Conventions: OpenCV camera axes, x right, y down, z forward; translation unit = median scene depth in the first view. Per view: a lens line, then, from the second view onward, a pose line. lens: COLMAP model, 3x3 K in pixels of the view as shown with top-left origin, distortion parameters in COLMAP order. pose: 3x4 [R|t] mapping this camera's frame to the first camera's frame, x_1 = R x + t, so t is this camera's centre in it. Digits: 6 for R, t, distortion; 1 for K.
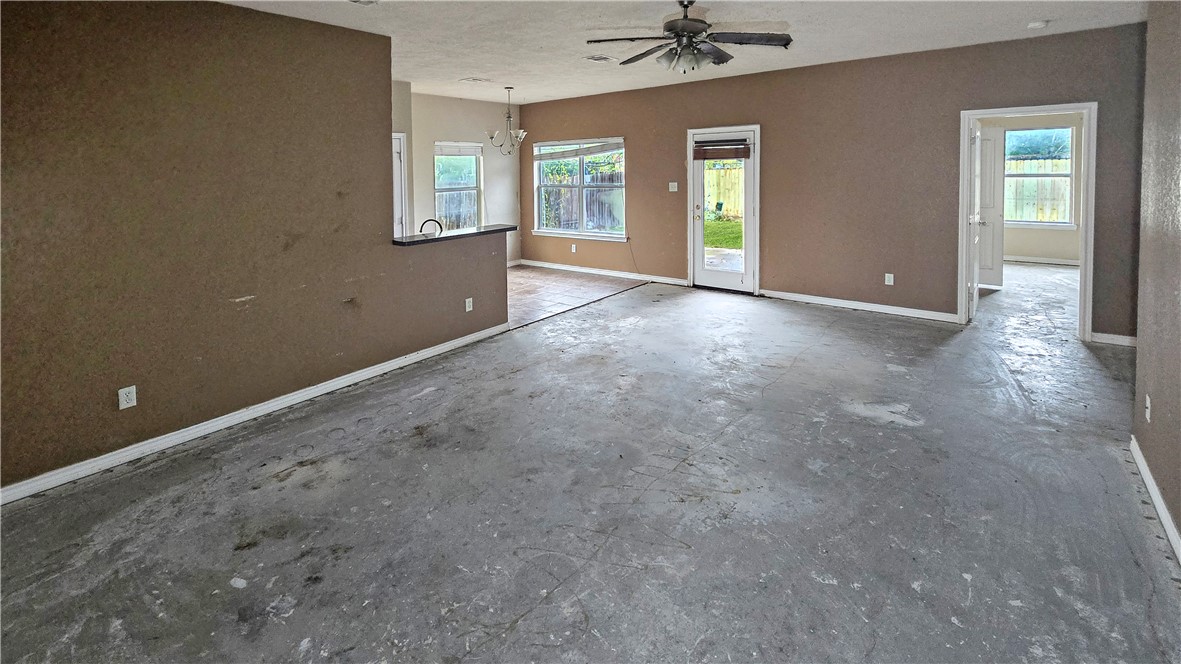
lens RADIAL K [[486.6, 0, 586.6], [0, 486.6, 345.1], [0, 0, 1]] dist [0.001072, 0.000012]
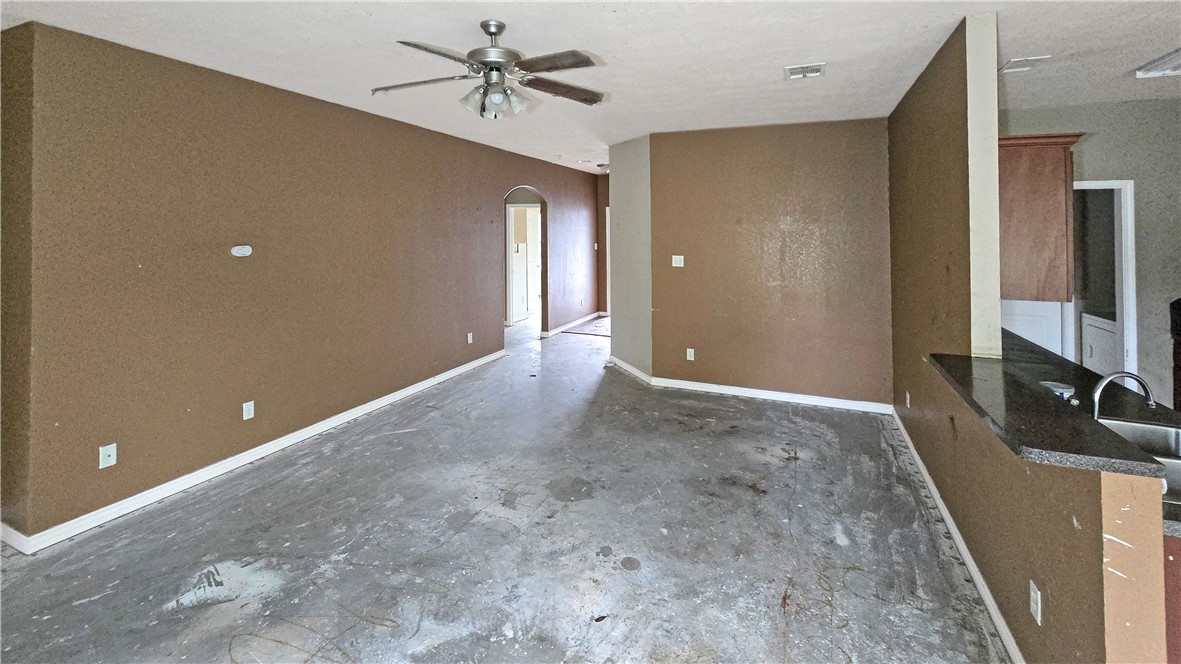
lens RADIAL K [[479.9, 0, 590.5], [0, 479.9, 332.0], [0, 0, 1]] dist [-0.000954, -0.000234]
pose [[-0.956218, 0.072436, -0.283549, 0.319834], [-0.091355, 0.846588, 0.524349, -0.734963], [0.278031, 0.527296, -0.802906, 1.828459]]
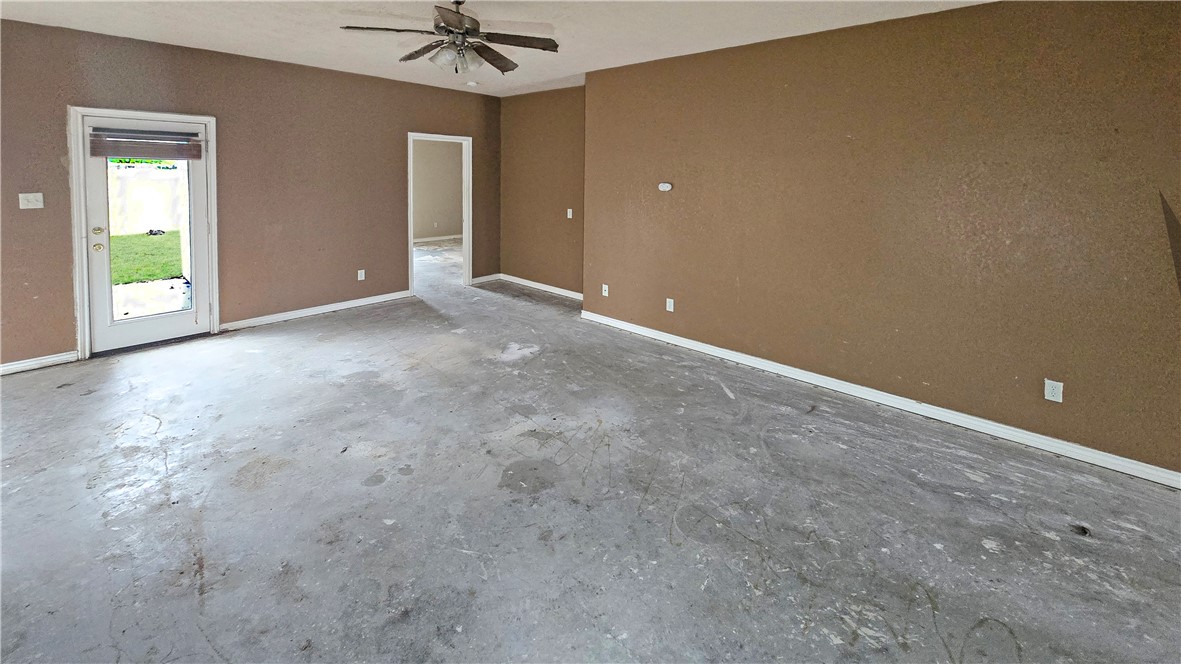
lens RADIAL K [[479.9, 0, 590.5], [0, 479.9, 332.0], [0, 0, 1]] dist [-0.000954, -0.000234]
pose [[0.044639, -0.293713, 0.954851, -0.783548], [0.328497, 0.906968, 0.263627, -0.240769], [-0.943450, 0.301897, 0.136970, 0.718293]]
